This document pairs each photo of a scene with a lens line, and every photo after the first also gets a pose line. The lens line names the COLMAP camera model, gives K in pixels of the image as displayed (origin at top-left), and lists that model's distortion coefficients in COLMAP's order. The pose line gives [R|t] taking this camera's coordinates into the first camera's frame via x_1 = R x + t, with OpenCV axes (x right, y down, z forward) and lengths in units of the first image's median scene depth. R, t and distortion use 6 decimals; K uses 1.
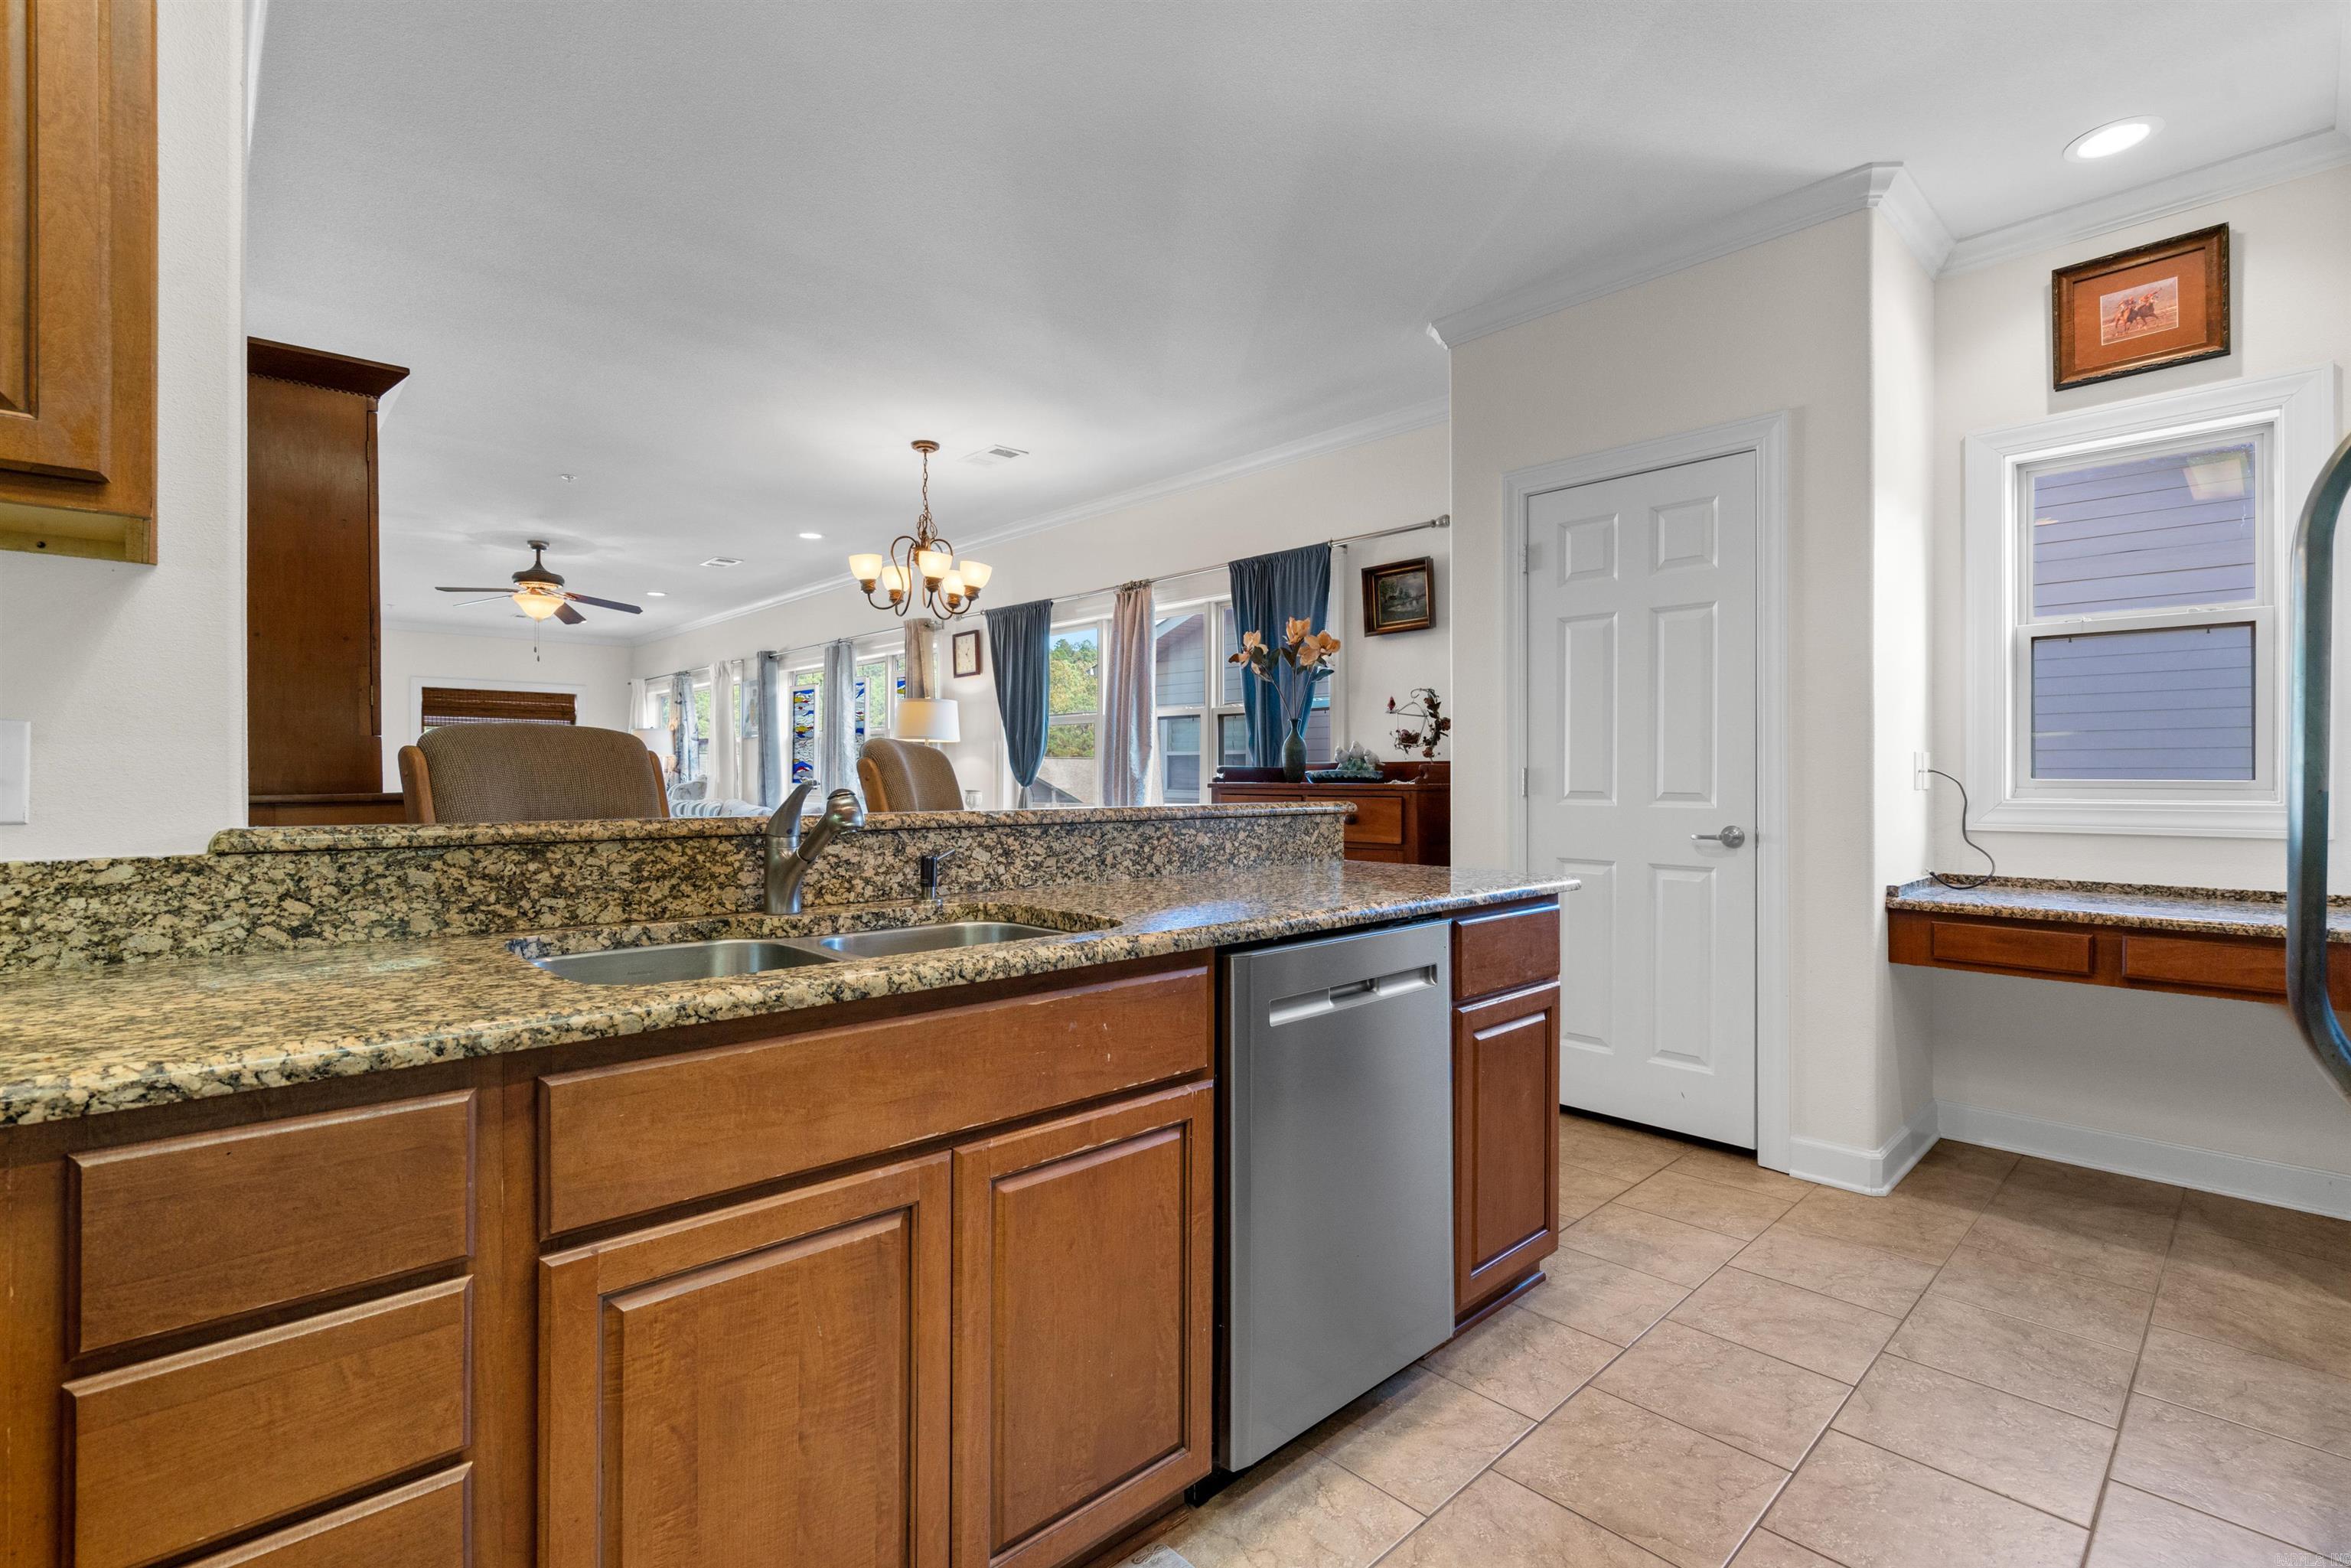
lens RADIAL K [[1064.5, 0, 1167.4], [0, 1064.5, 789.7], [0, 0, 1]] dist [0.000259, 0.000721]
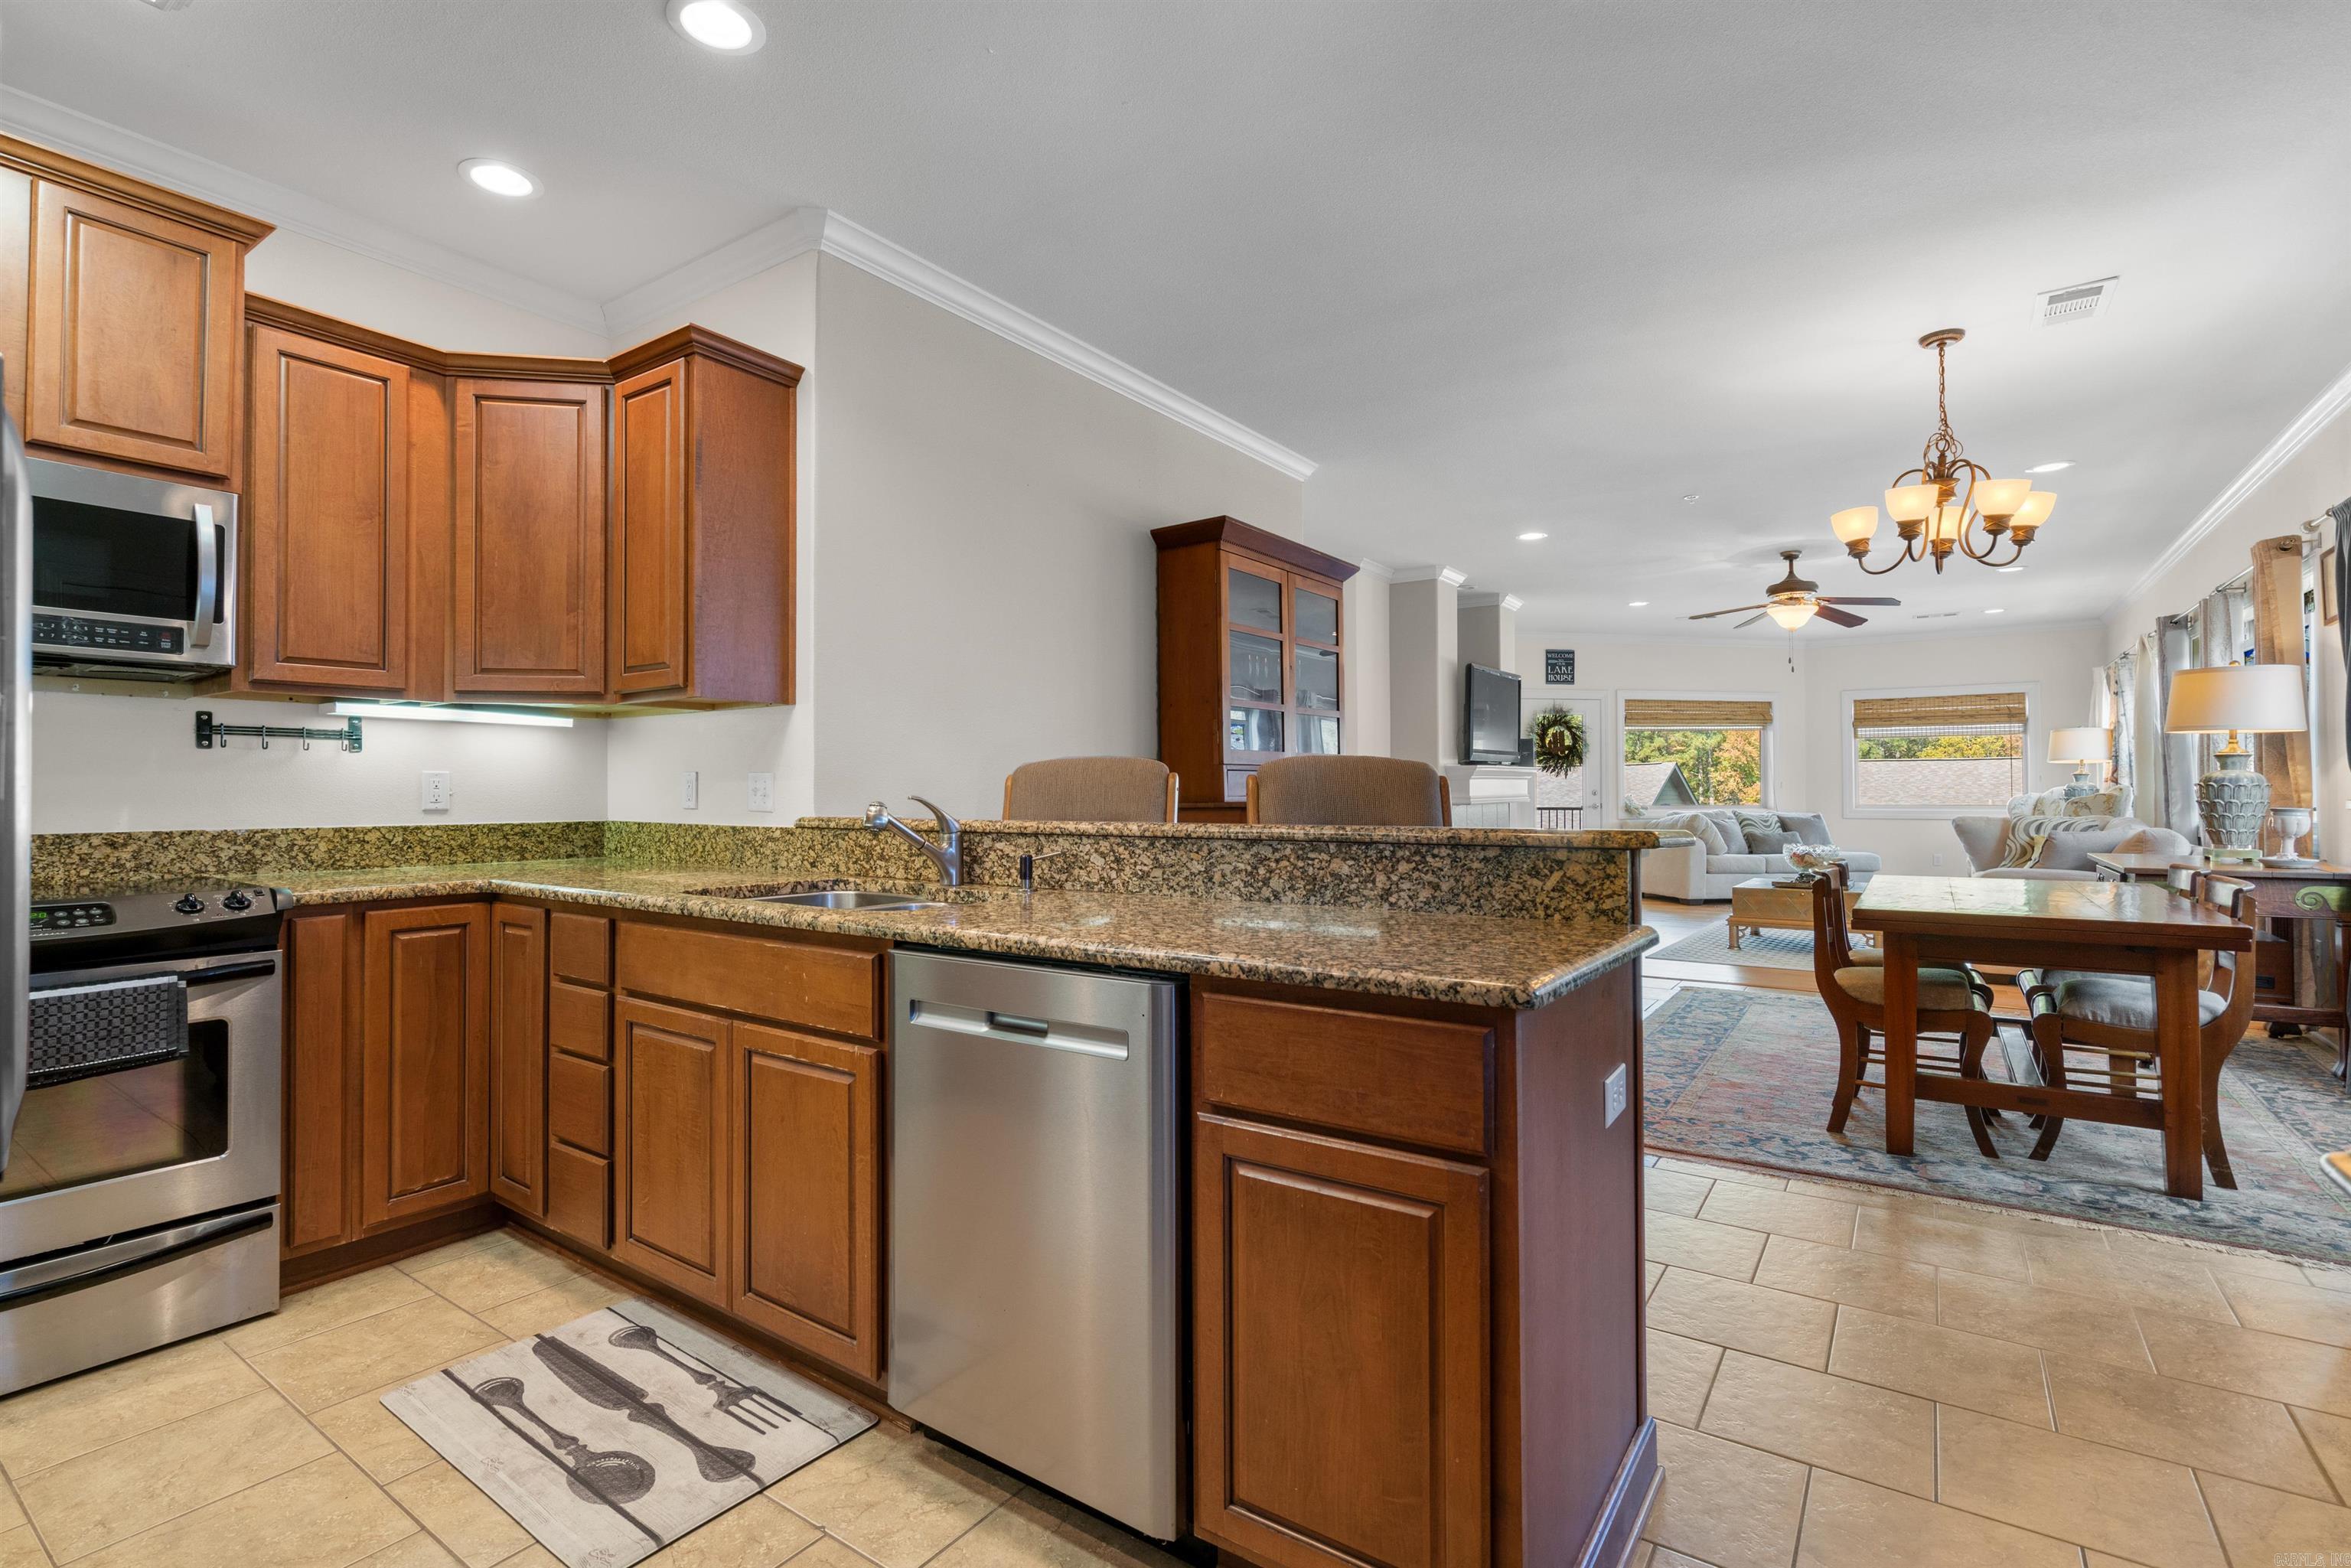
lens RADIAL K [[1077.3, 0, 1175.5], [0, 1077.3, 784.0], [0, 0, 1]] dist [-0.000286, -0.000210]
pose [[0.206749, -0.007138, -0.978368, 0.959215], [-0.006379, 0.999942, -0.008644, -0.011861], [0.978373, 0.008029, 0.206691, 0.803200]]
